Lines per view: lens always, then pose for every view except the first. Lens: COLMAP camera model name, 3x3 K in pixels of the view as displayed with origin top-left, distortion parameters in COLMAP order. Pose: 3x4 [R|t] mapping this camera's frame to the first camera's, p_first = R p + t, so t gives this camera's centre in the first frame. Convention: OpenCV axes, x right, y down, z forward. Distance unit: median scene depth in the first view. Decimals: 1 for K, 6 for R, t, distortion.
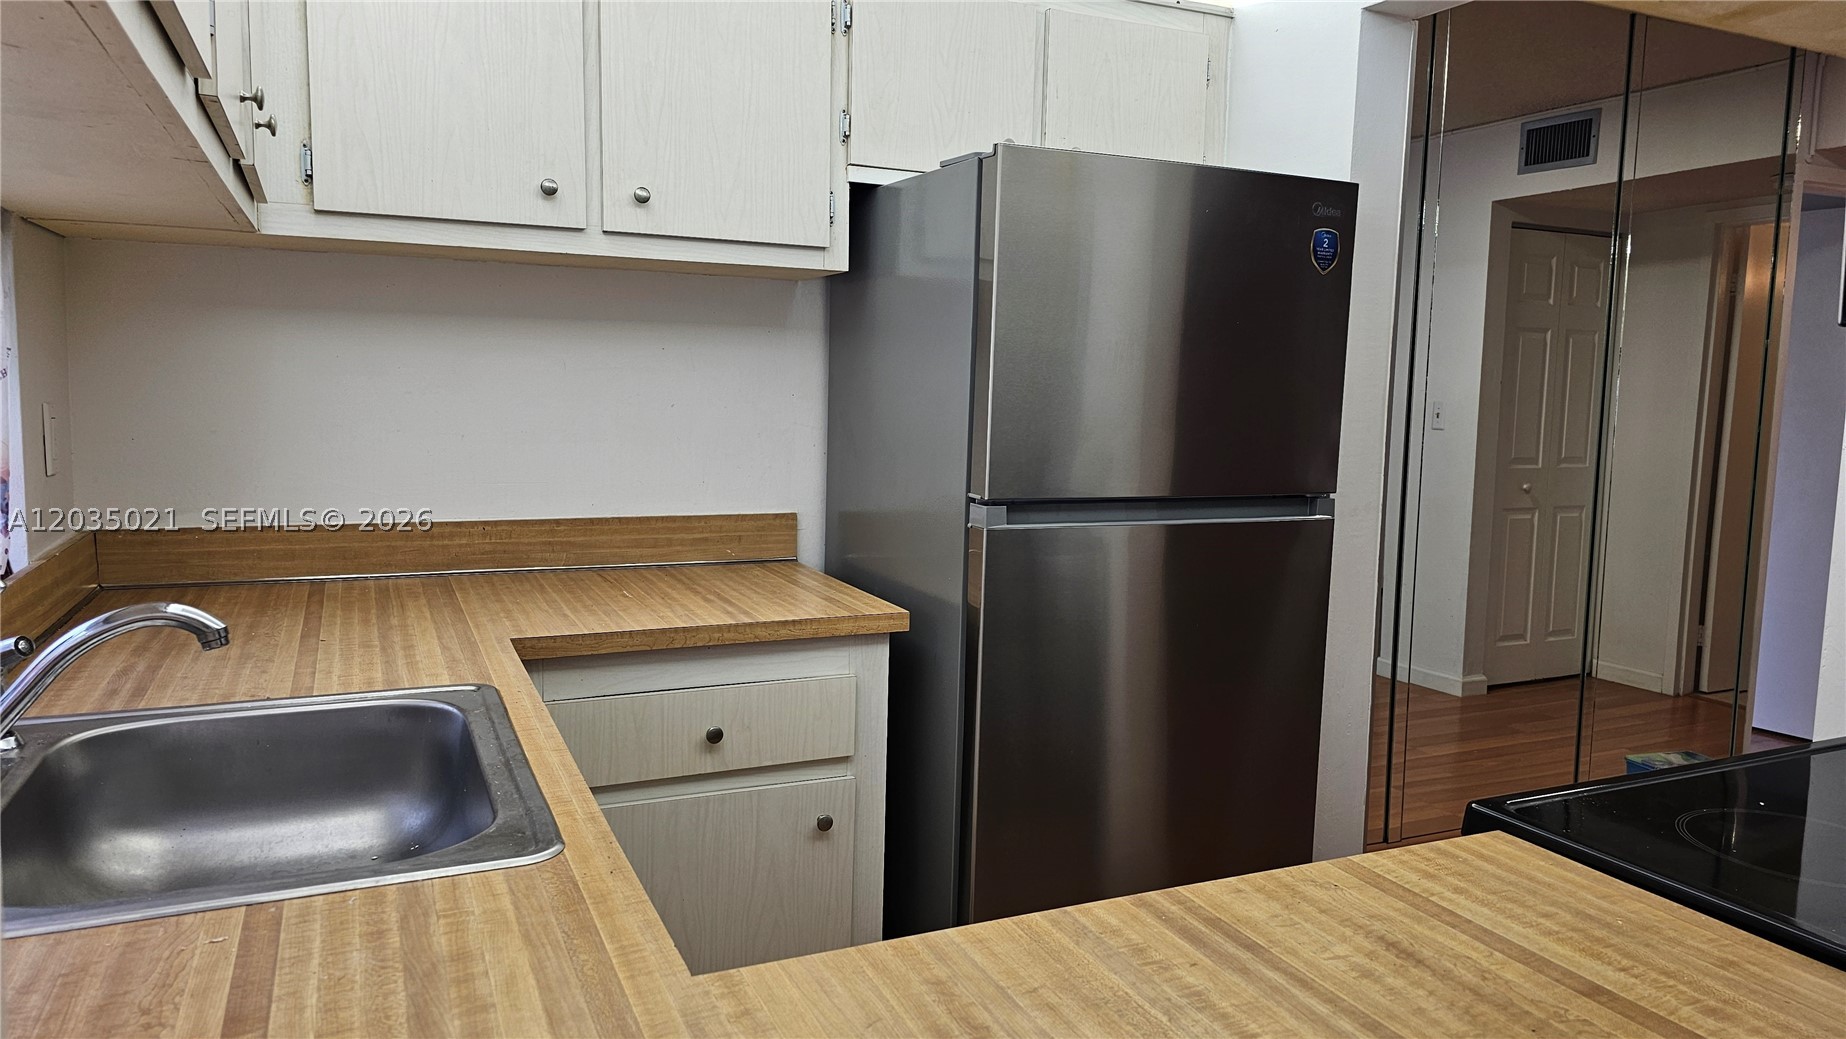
lens RADIAL K [[1244.7, 0, 922.8], [0, 1244.7, 509.2], [0, 0, 1]] dist [0.062299, -0.056170]
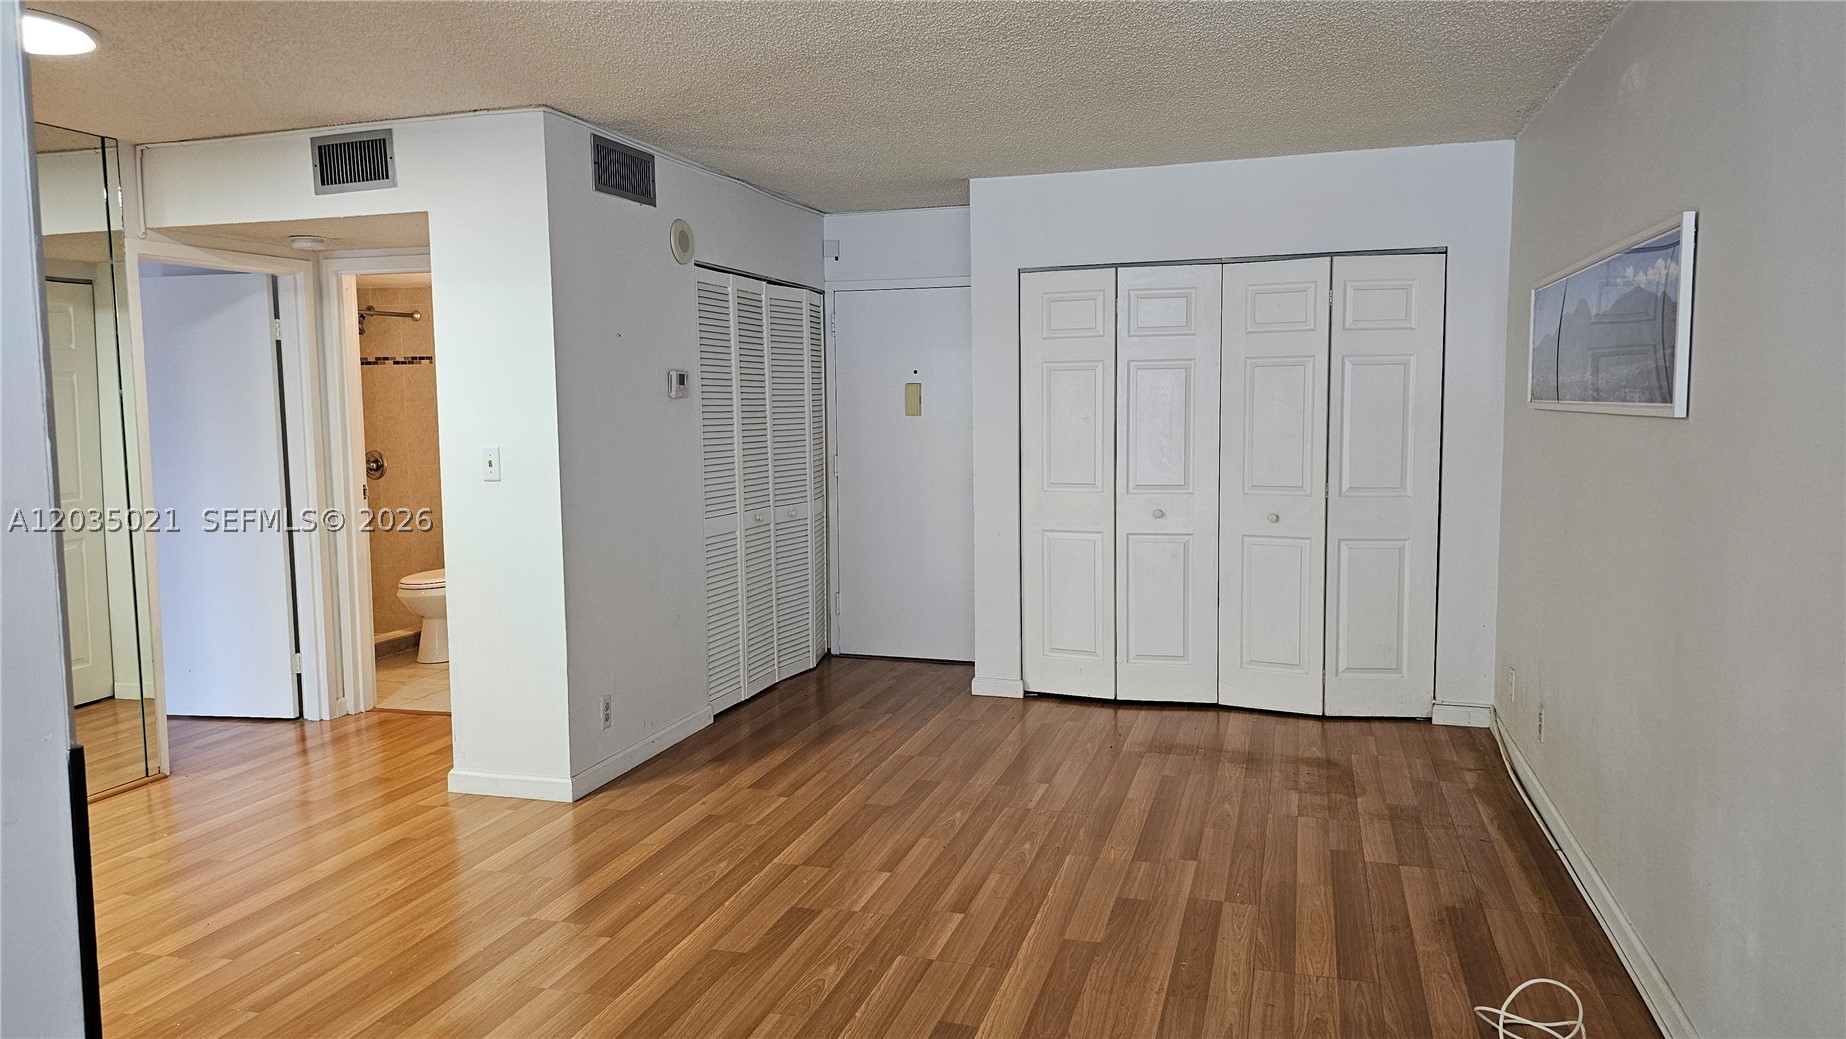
lens RADIAL K [[1244.7, 0, 920.8], [0, 1244.7, 504.5], [0, 0, 1]] dist [0.062299, -0.056170]
pose [[0.657075, -0.090582, 0.748363, 0.208342], [0.094790, 0.994803, 0.037184, -0.004277], [-0.747841, 0.046505, 0.662247, -0.224593]]
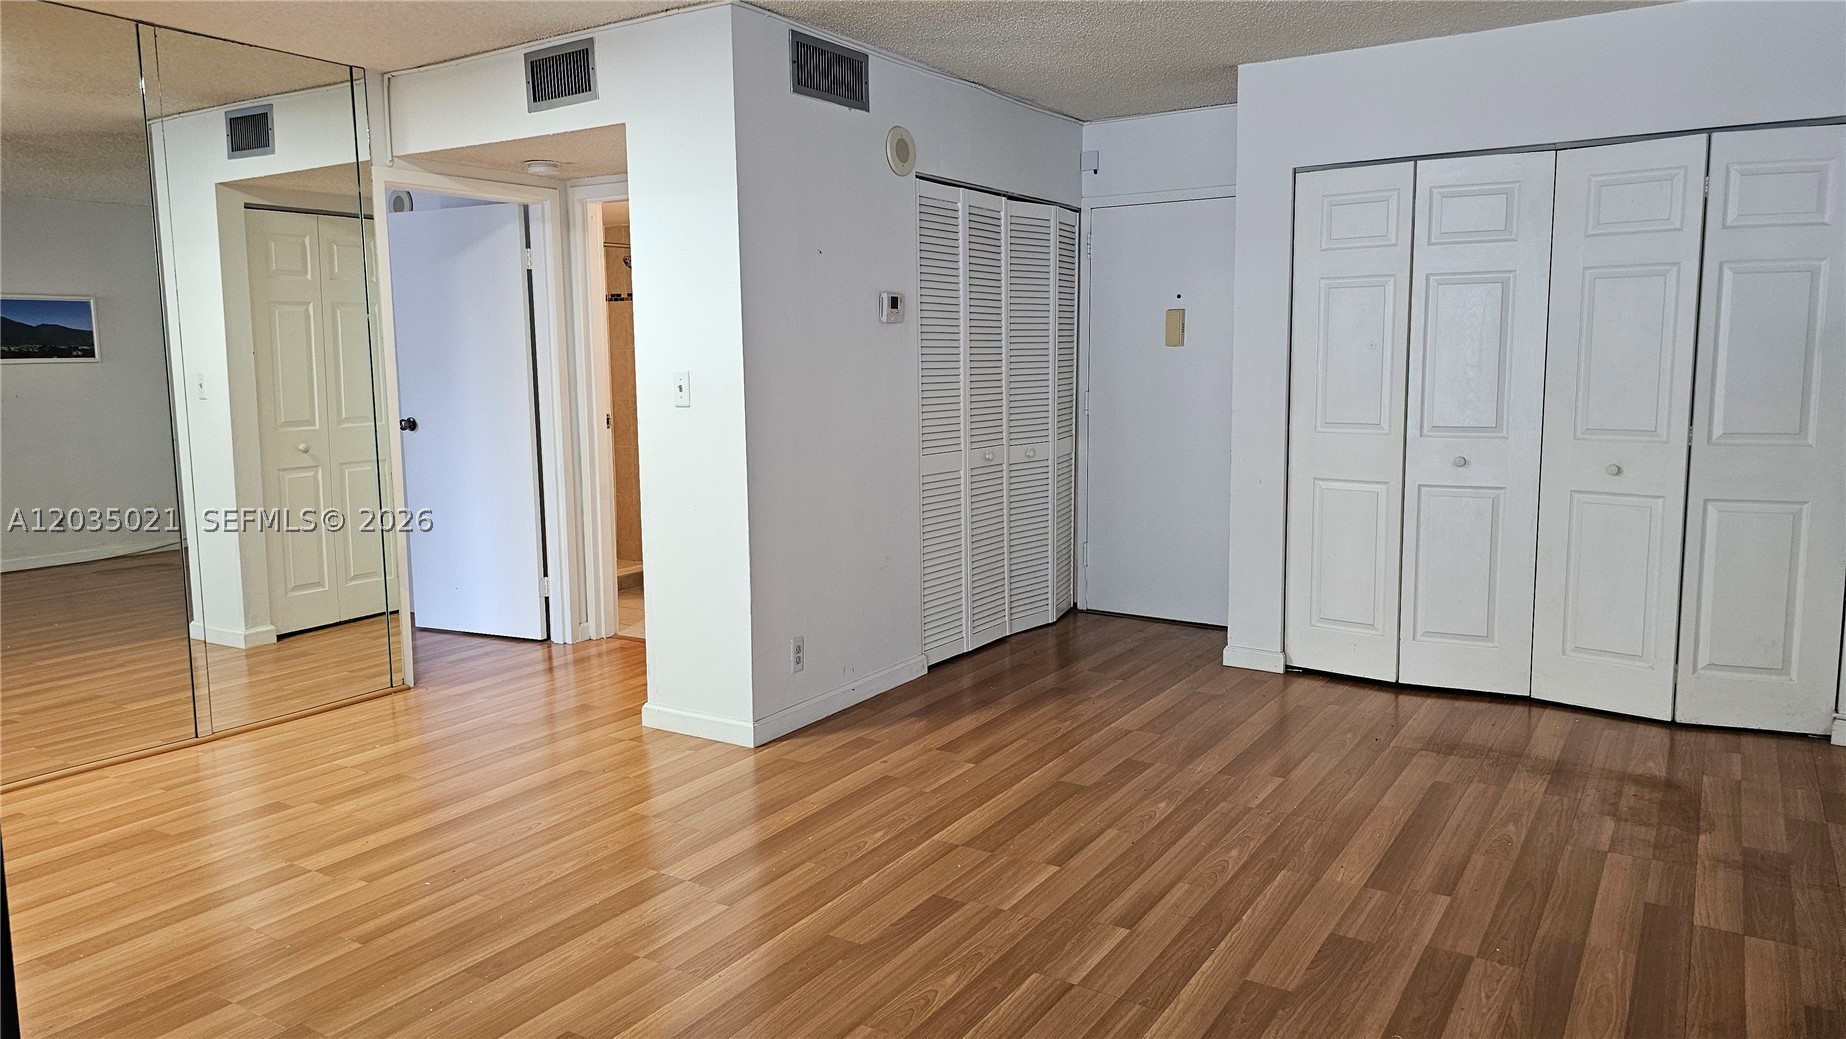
lens RADIAL K [[1244.7, 0, 912.5], [0, 1244.7, 497.8], [0, 0, 1]] dist [0.062299, -0.056170]
pose [[0.836305, -0.090932, 0.540671, 0.331504], [0.077409, 0.995855, 0.047751, 0.014605], [-0.542773, 0.001918, 0.839878, -0.204296]]
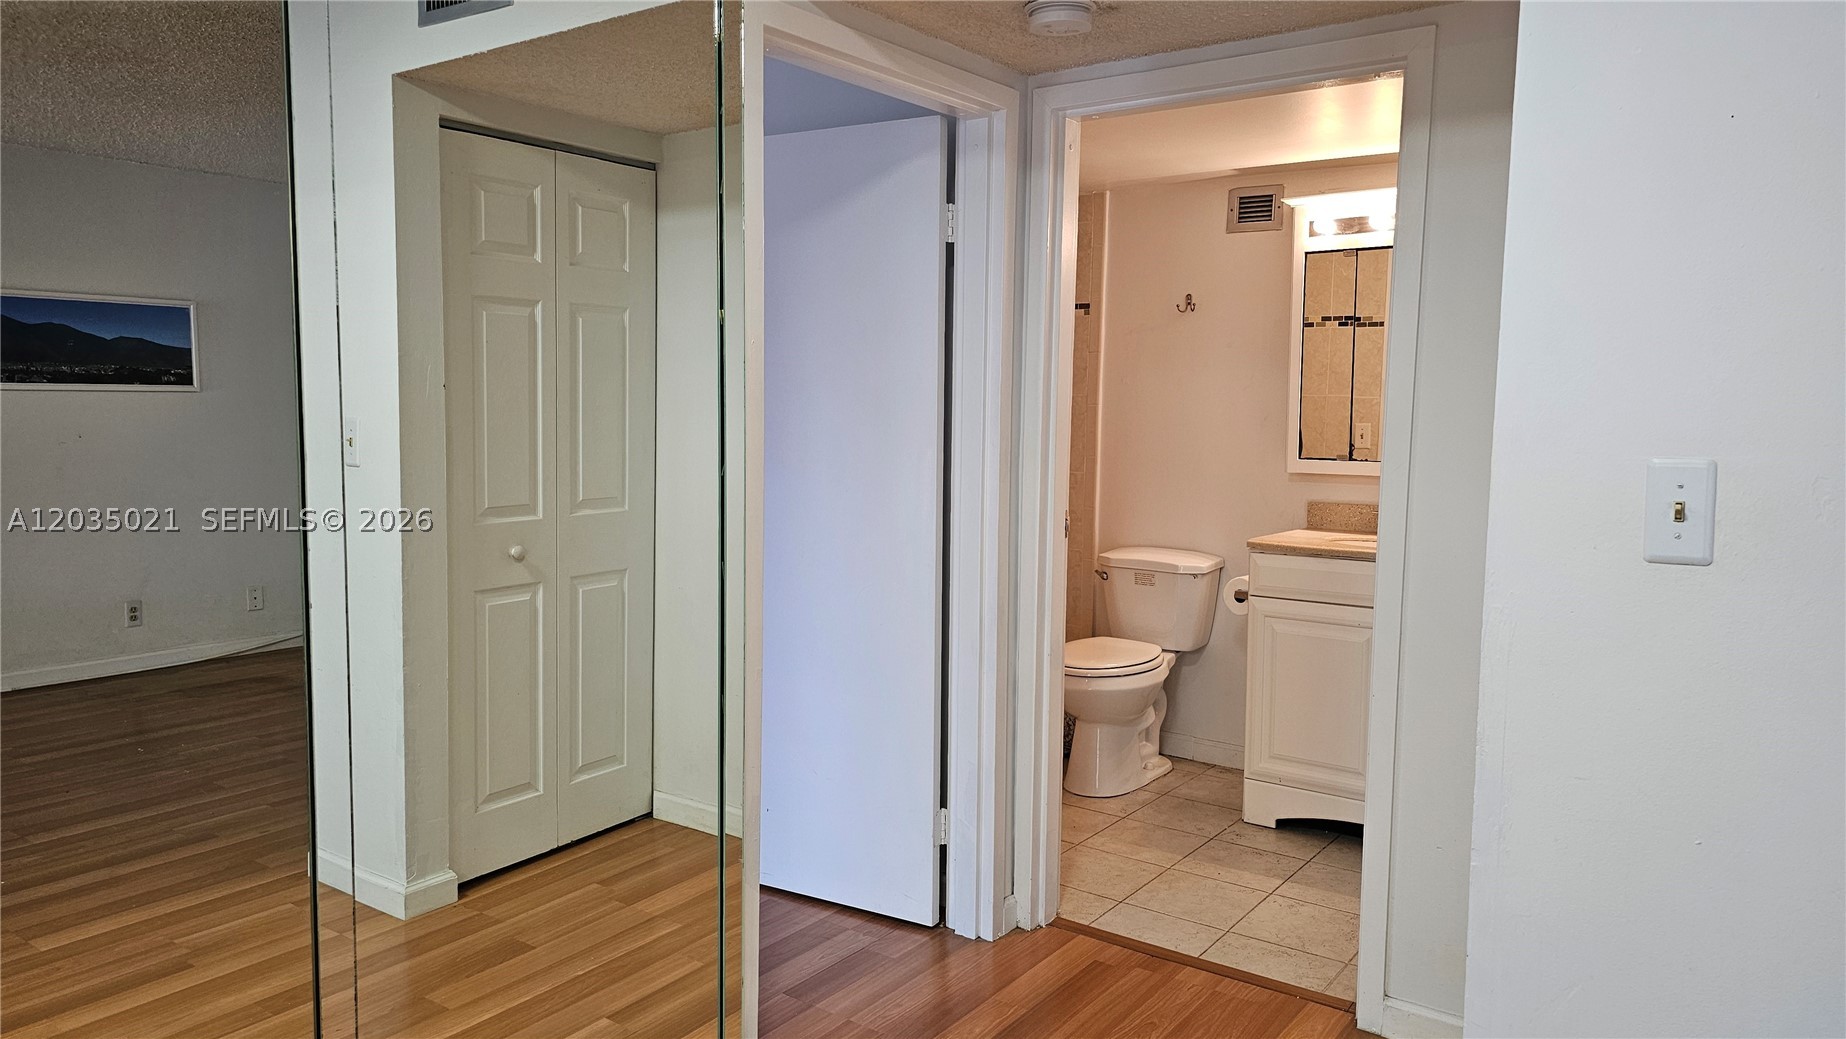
lens RADIAL K [[1244.7, 0, 921.6], [0, 1244.7, 509.7], [0, 0, 1]] dist [0.062299, -0.056170]
pose [[0.870671, -0.050567, 0.489259, 0.355986], [0.047999, 0.998689, 0.017802, -0.040589], [-0.489518, 0.007984, 0.871957, 0.362375]]
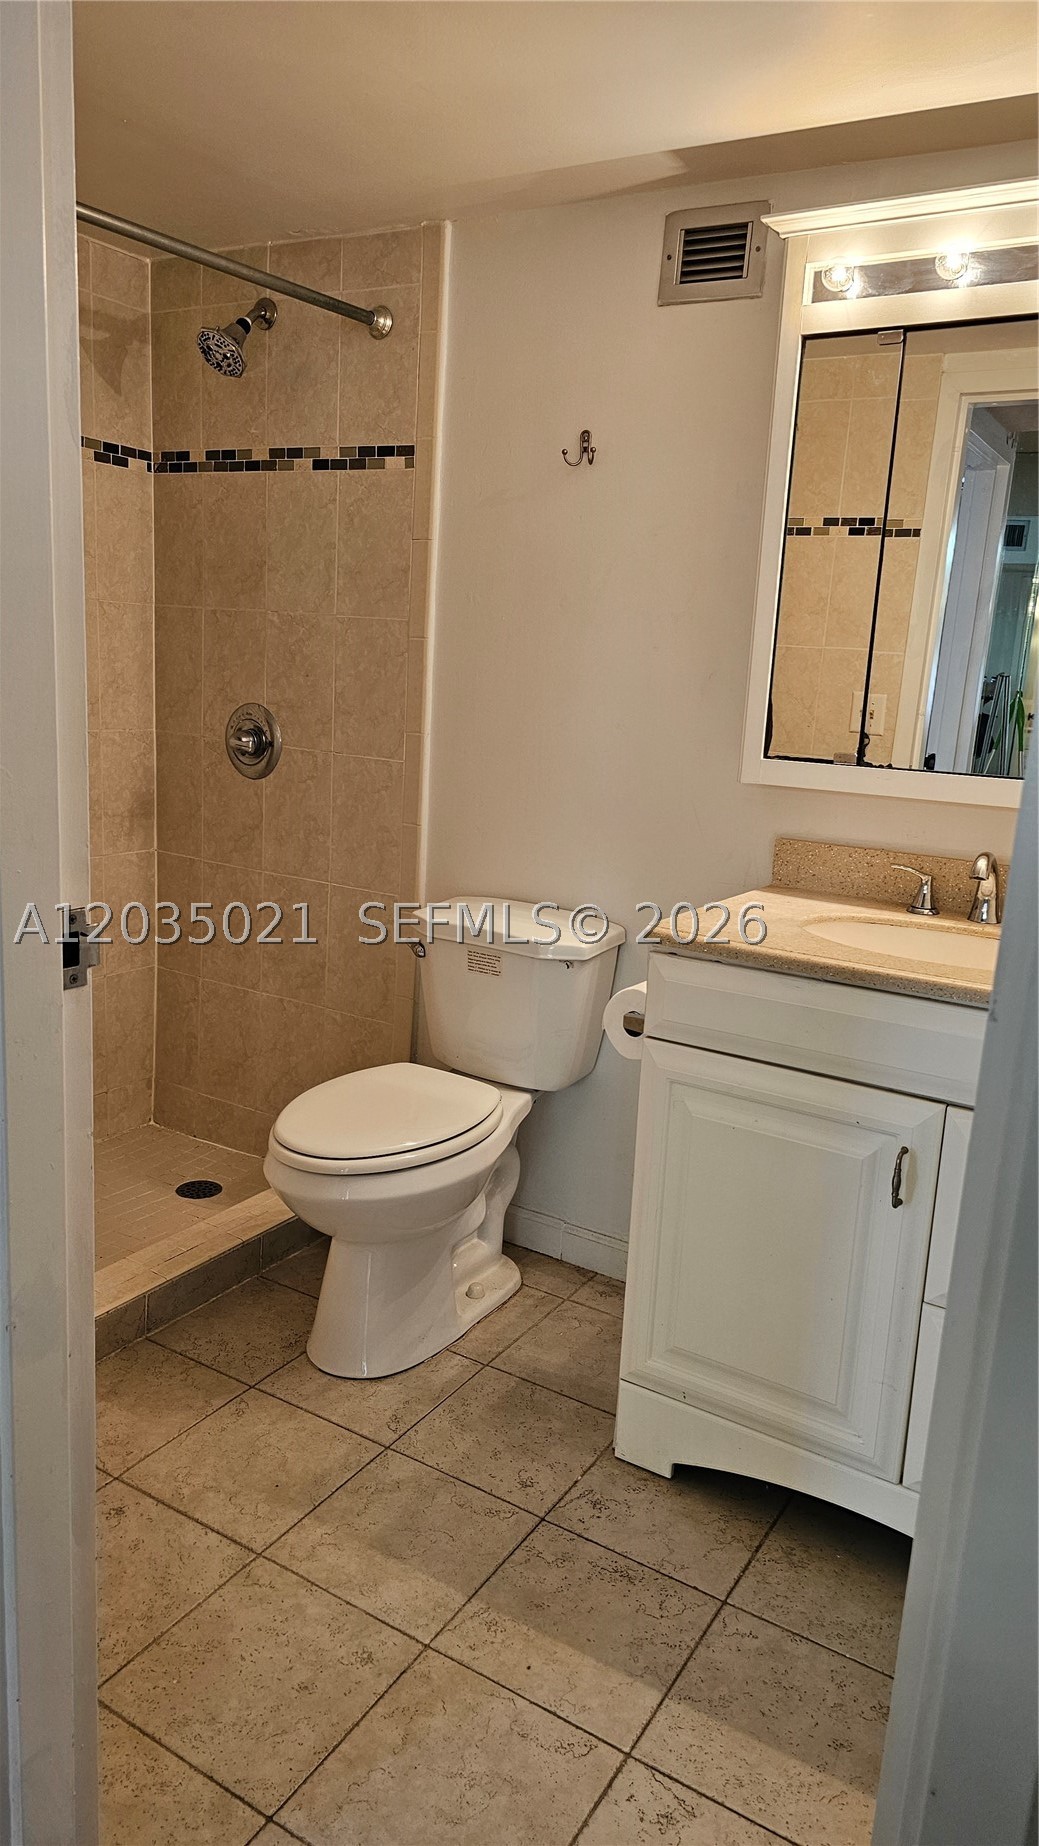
lens RADIAL K [[1244.7, 0, 542.4], [0, 1244.7, 934.5], [0, 0, 1]] dist [0.062299, -0.056170]
pose [[0.817592, -0.092729, 0.568283, 0.644834], [0.005745, 0.988212, 0.152984, -0.052801], [-0.575770, -0.121813, 0.808486, 0.629487]]
